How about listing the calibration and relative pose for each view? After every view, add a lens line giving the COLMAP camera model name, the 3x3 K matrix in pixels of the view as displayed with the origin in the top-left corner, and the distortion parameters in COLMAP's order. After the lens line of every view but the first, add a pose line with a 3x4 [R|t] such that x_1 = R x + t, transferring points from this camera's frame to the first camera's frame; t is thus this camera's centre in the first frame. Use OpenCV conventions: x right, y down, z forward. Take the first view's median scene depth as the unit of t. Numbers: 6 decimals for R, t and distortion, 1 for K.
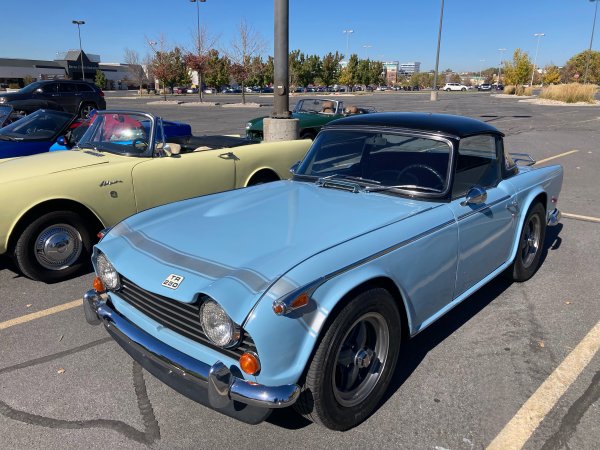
lens RADIAL K [[513.3, 0, 300.4], [0, 513.3, 210.6], [0, 0, 1]] dist [0.019779, -0.003690]
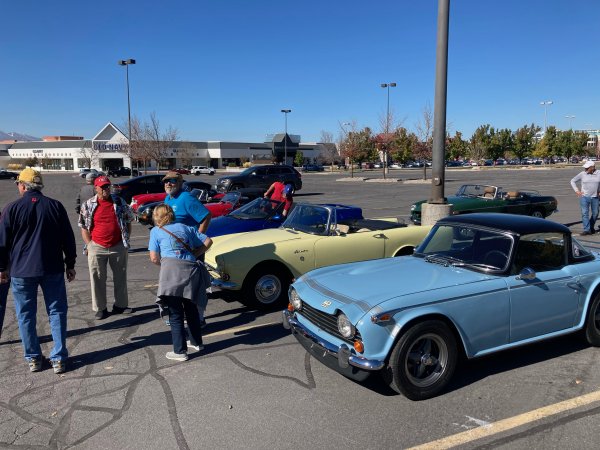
lens RADIAL K [[513.3, 0, 300.4], [0, 513.3, 210.6], [0, 0, 1]] dist [0.019779, -0.003690]
pose [[0.936660, 0.025553, -0.349305, 0.160914], [-0.072869, 0.989728, -0.122994, 0.014695], [0.342575, 0.140658, 0.928902, -0.436978]]
